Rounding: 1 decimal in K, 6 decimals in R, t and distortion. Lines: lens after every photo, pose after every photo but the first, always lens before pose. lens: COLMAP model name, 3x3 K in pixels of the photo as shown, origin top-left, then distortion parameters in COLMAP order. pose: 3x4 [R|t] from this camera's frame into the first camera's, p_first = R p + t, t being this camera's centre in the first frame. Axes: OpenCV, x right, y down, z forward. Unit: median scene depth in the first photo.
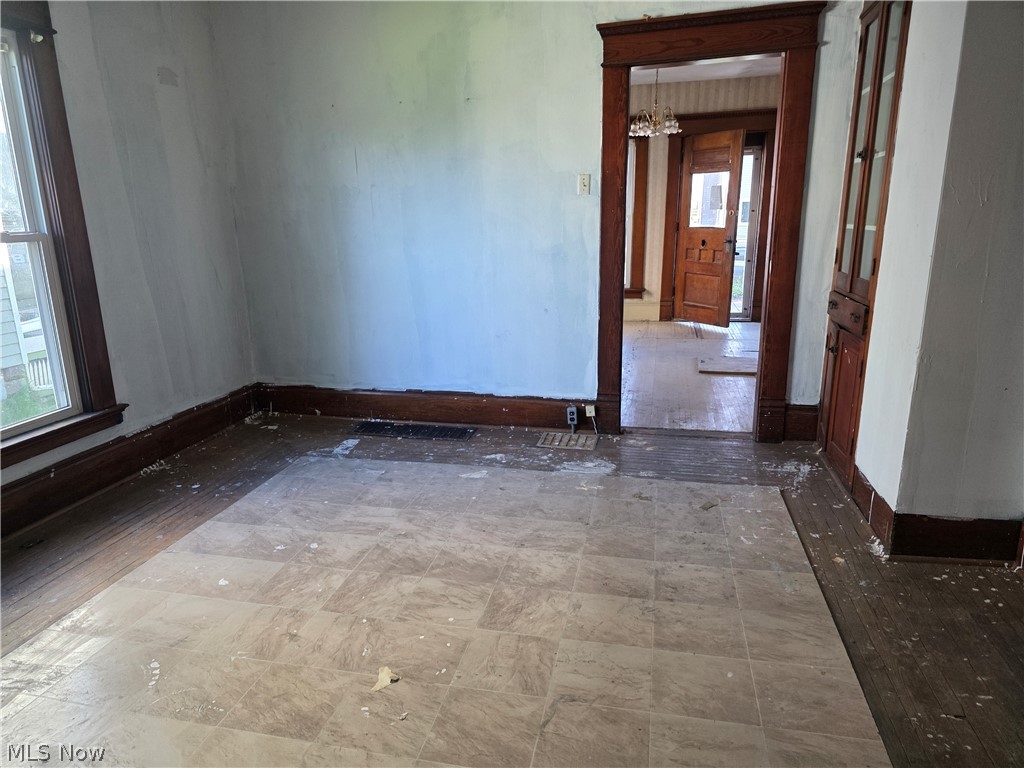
lens RADIAL K [[681.3, 0, 502.9], [0, 681.3, 380.8], [0, 0, 1]] dist [0.024464, -0.024143]
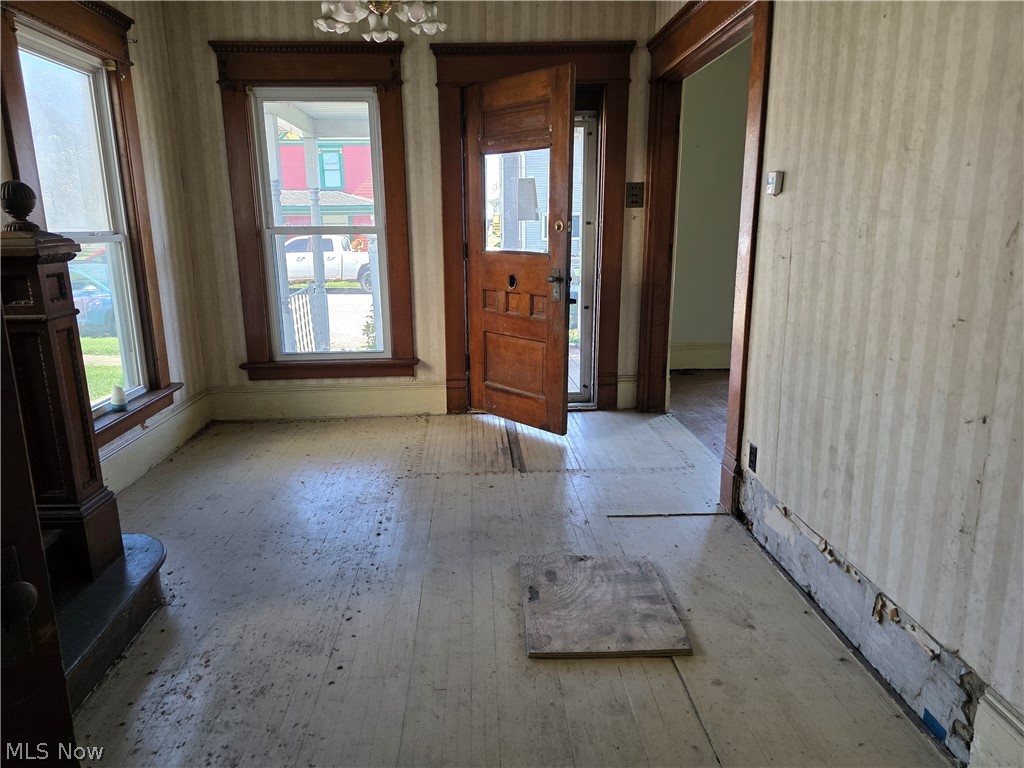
lens RADIAL K [[681.3, 0, 511.4], [0, 681.3, 387.3], [0, 0, 1]] dist [0.024464, -0.024143]
pose [[0.960131, -0.063976, 0.272132, 0.136524], [0.065710, 0.997835, 0.002750, -0.116117], [-0.271719, 0.015242, 0.962256, 0.467459]]
